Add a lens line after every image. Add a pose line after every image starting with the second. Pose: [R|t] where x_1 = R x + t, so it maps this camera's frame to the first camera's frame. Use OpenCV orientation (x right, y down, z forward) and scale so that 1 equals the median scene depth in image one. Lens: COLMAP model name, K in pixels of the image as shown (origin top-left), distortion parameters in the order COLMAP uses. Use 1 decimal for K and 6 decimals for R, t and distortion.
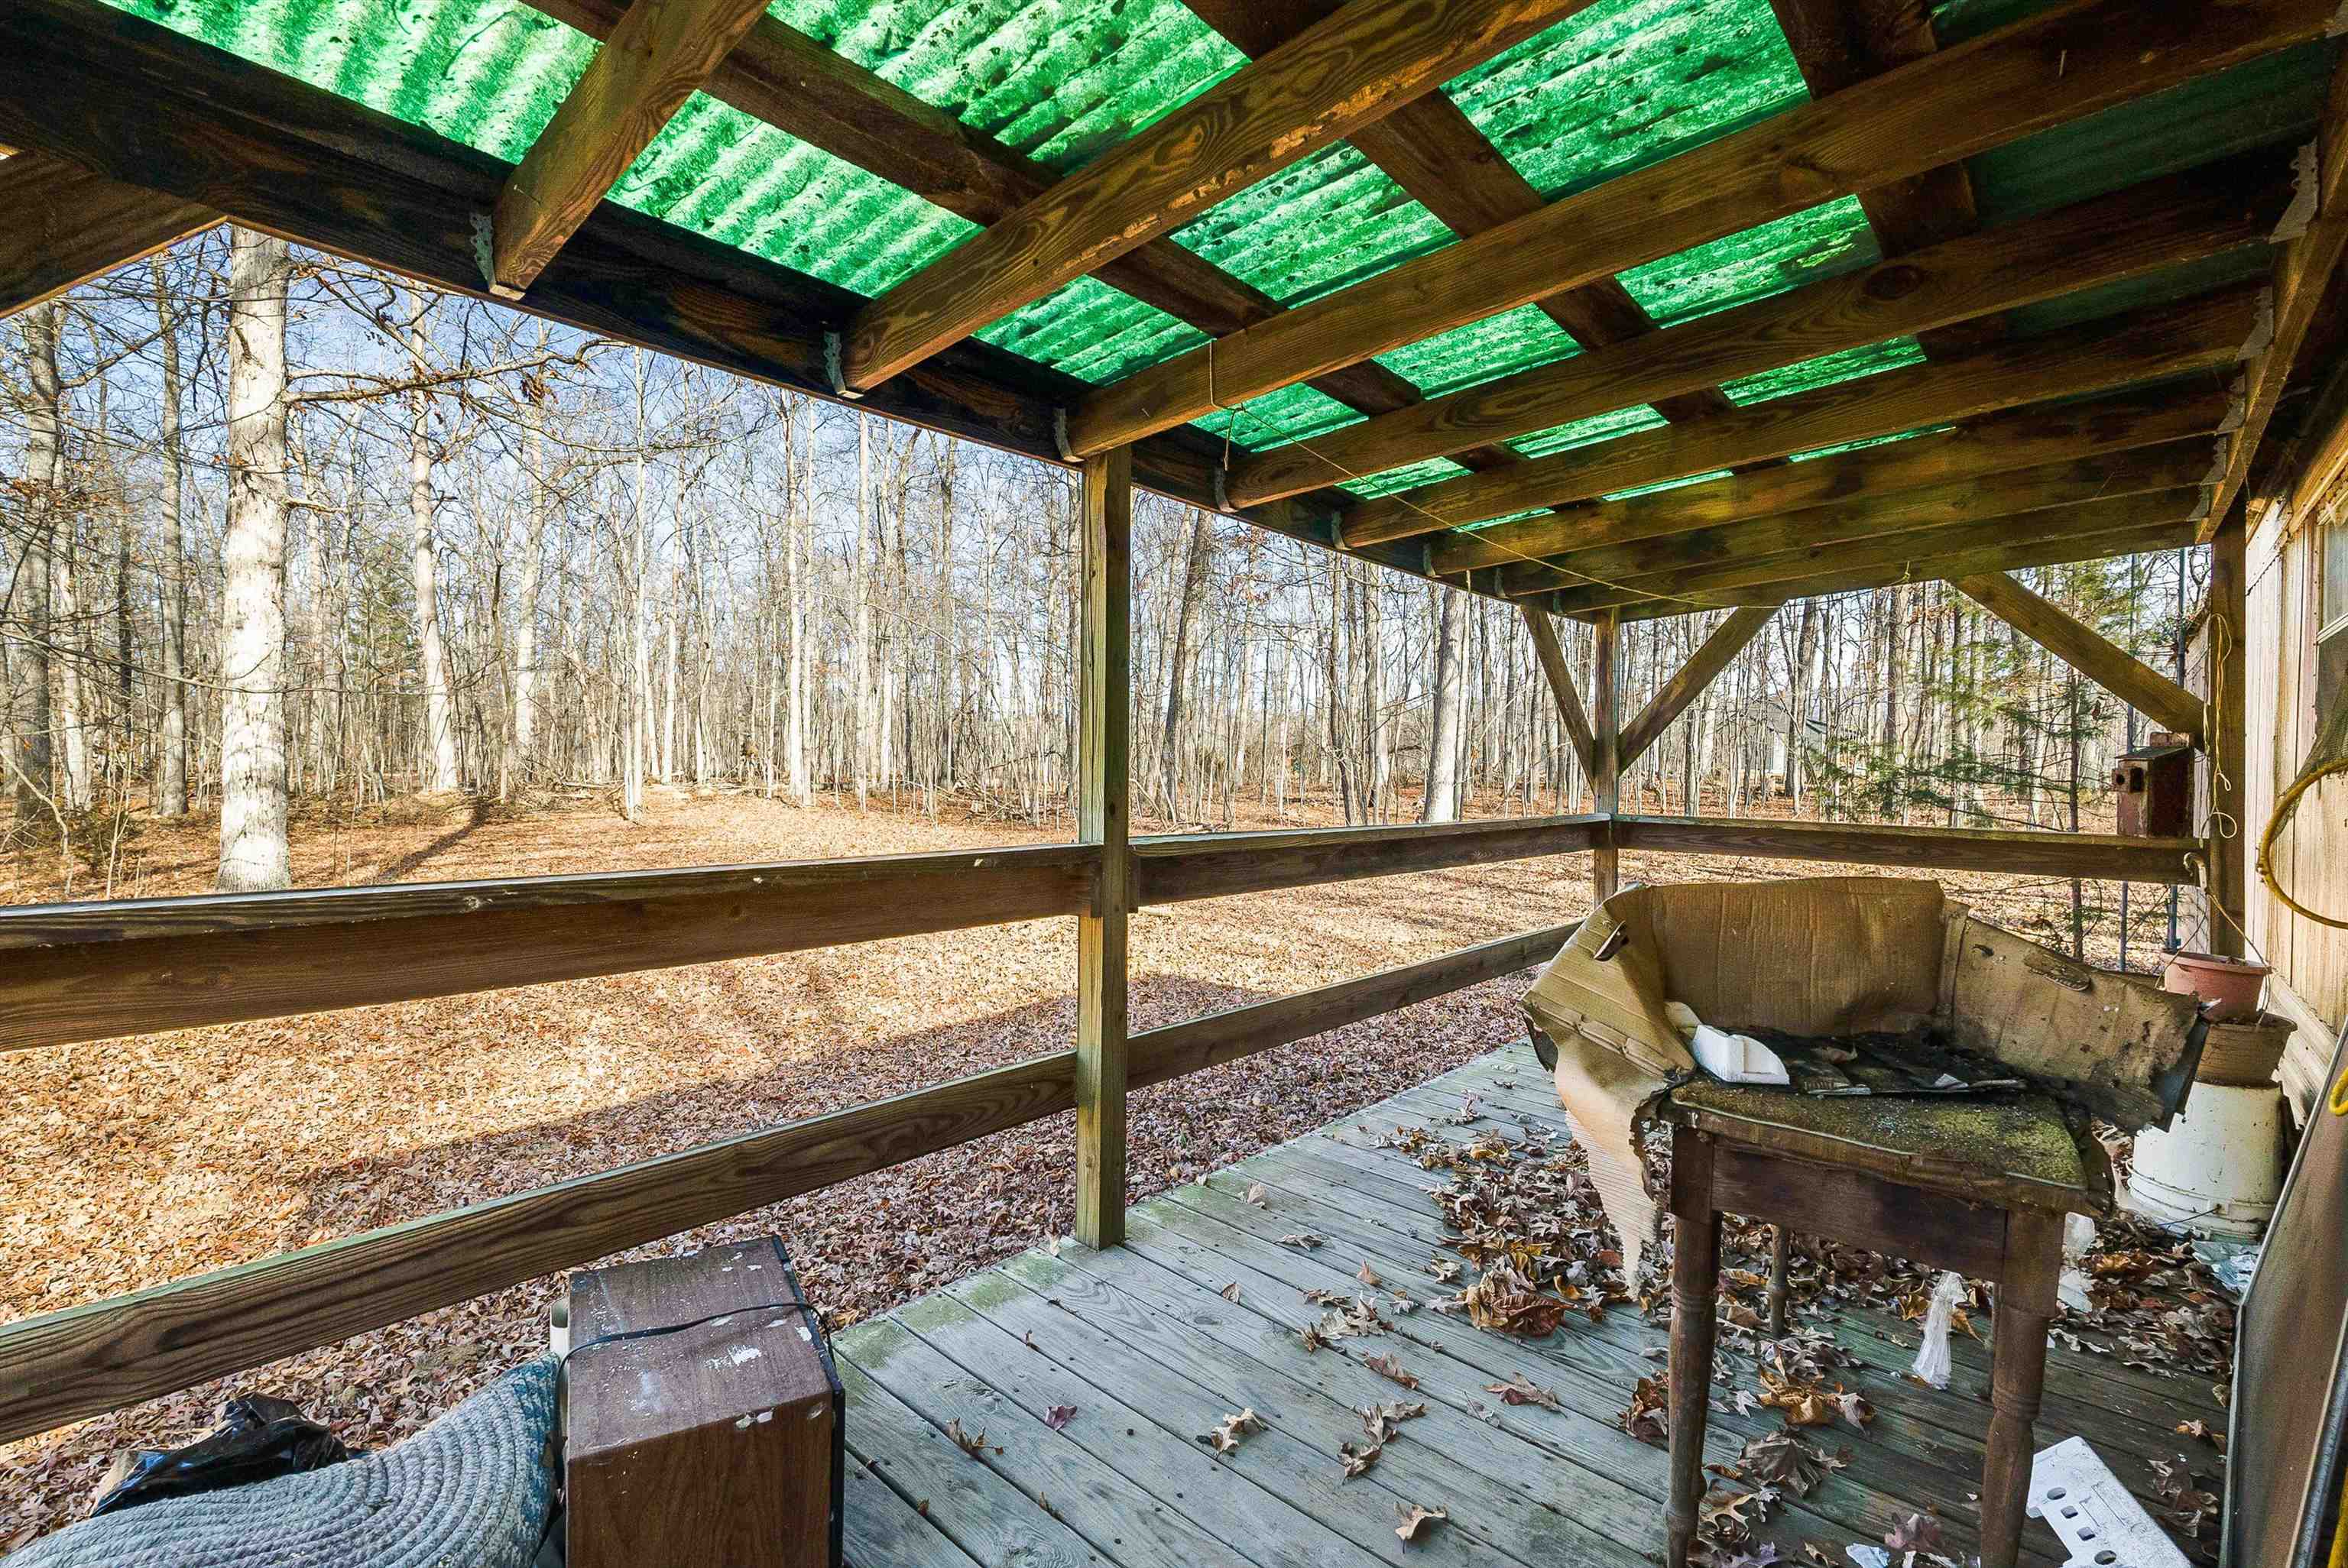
lens RADIAL K [[1050.0, 0, 1184.2], [0, 1050.0, 787.7], [0, 0, 1]] dist [-0.002364, -0.001124]
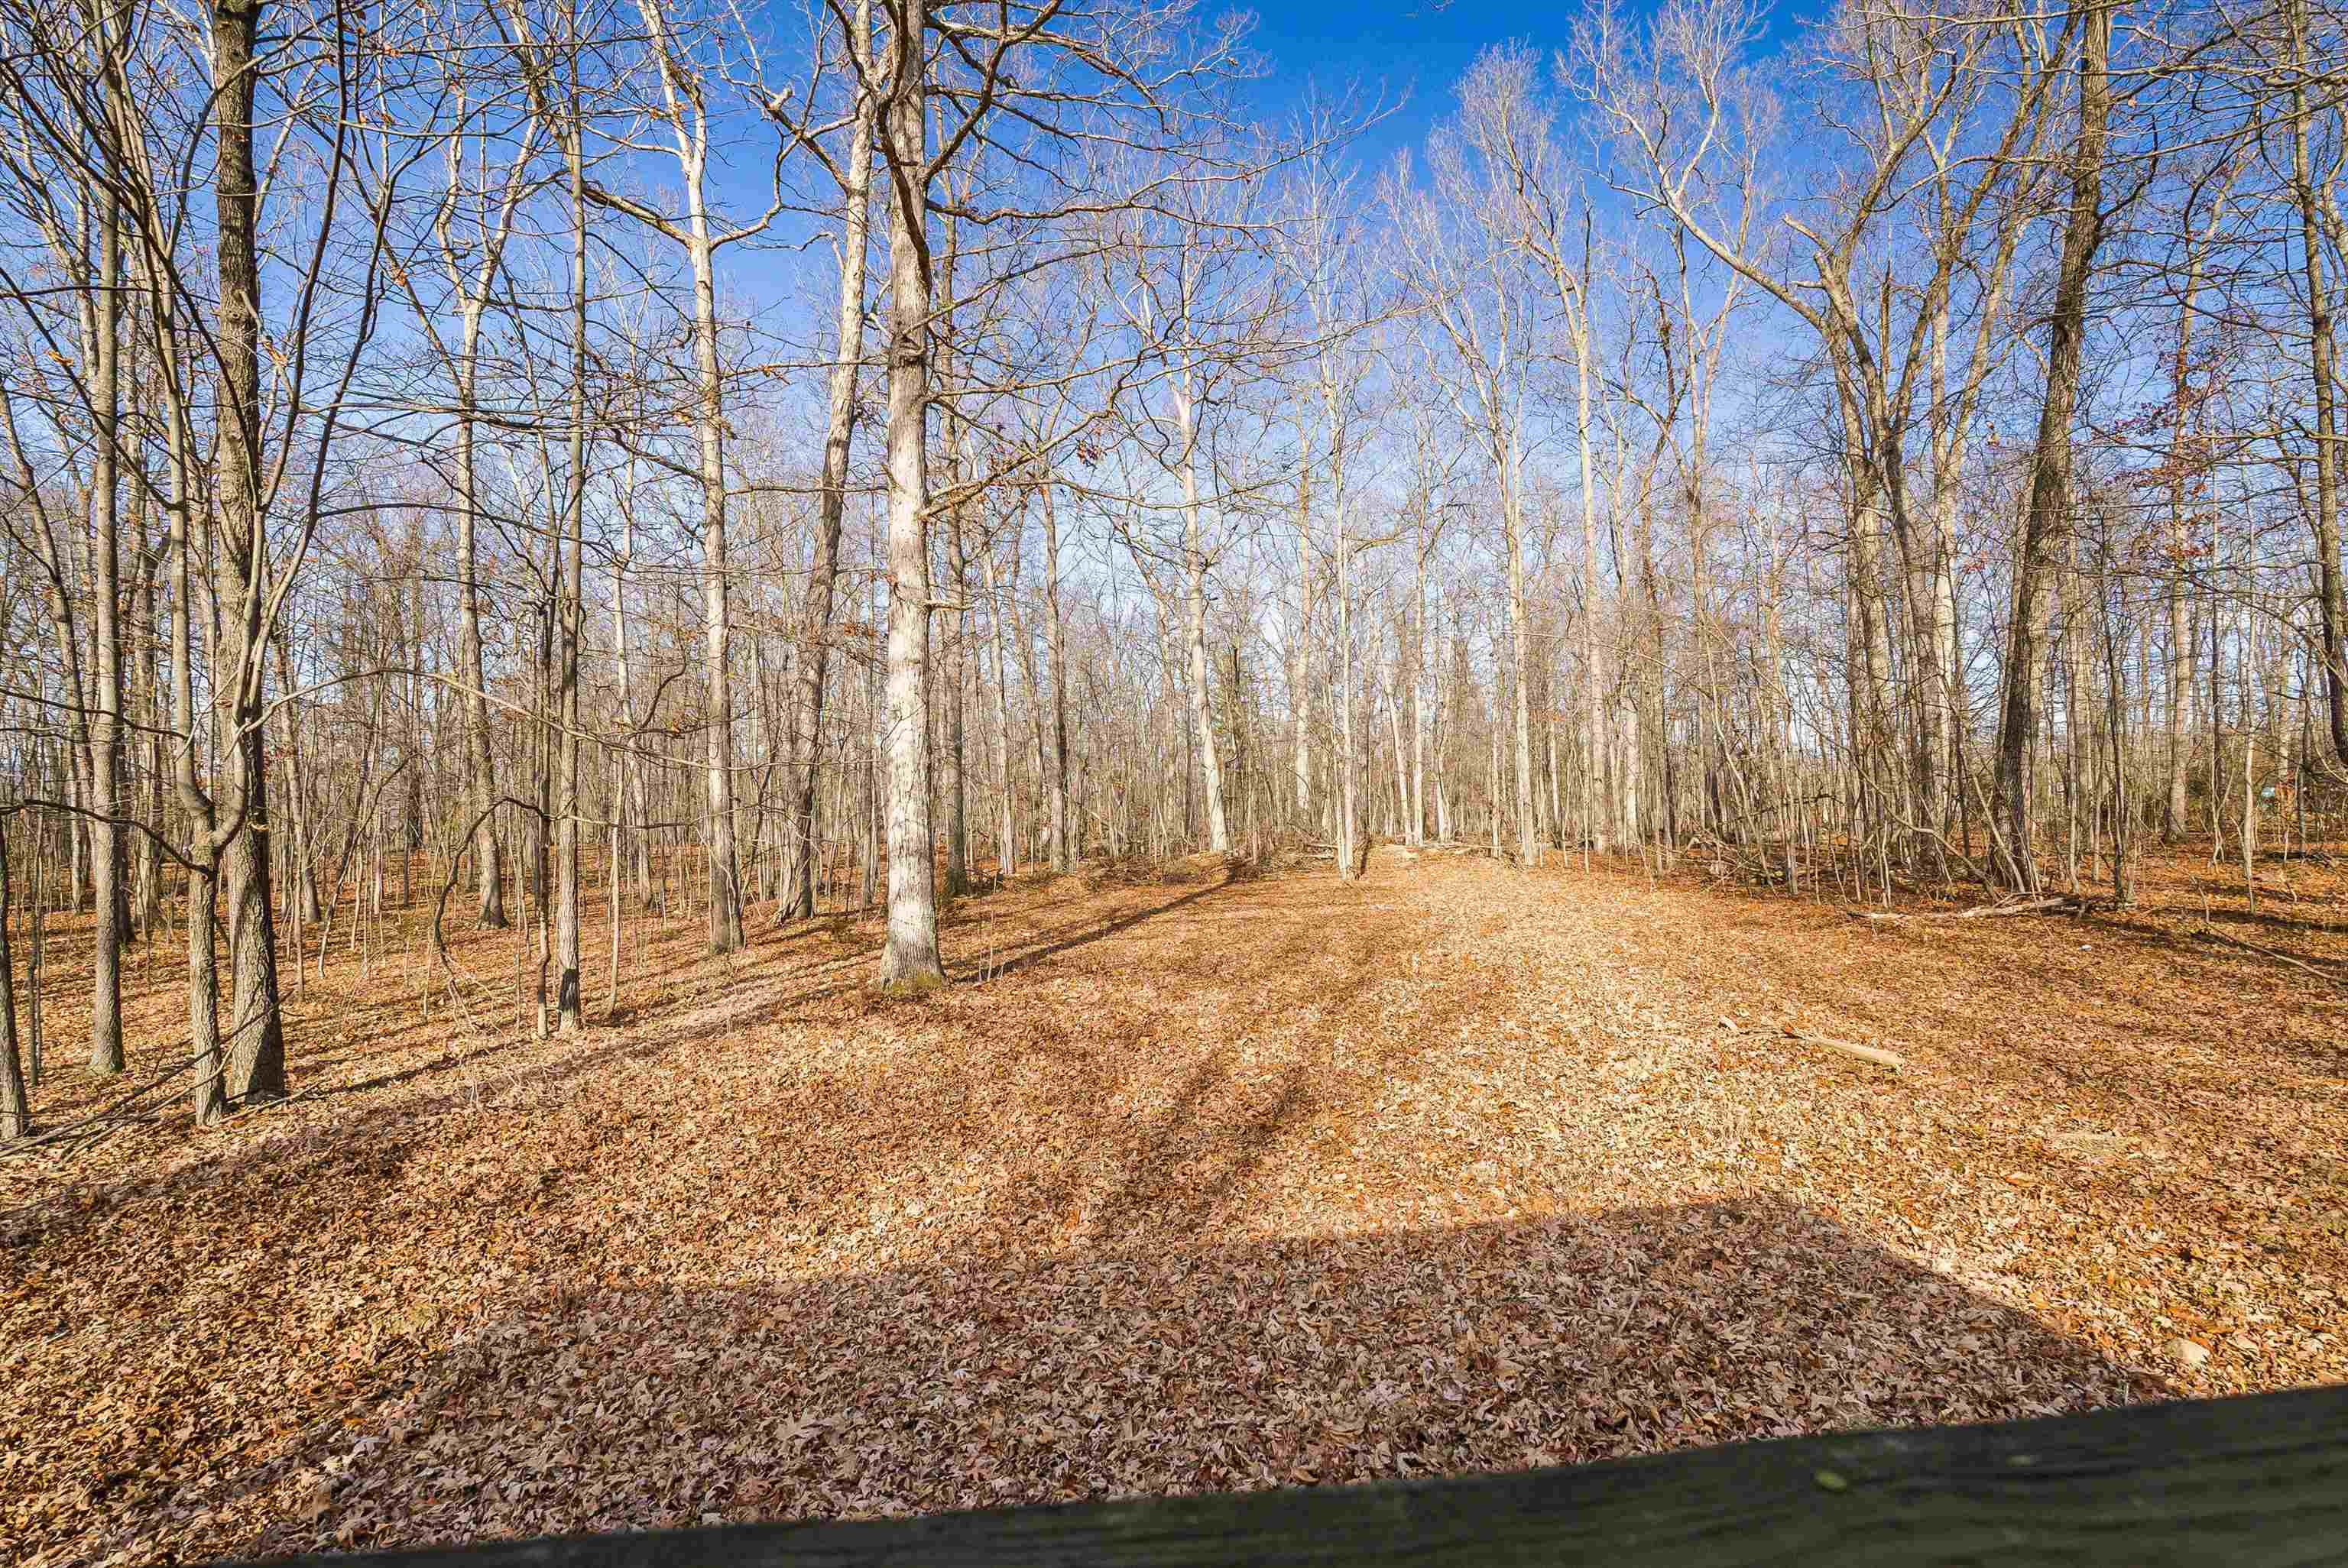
lens RADIAL K [[1050.0, 0, 1184.2], [0, 1050.0, 787.7], [0, 0, 1]] dist [-0.002364, -0.001124]
pose [[0.745020, -0.049865, -0.665176, 0.038829], [0.014252, 0.998164, -0.058865, -0.001284], [0.666890, 0.034376, 0.744363, 0.133184]]
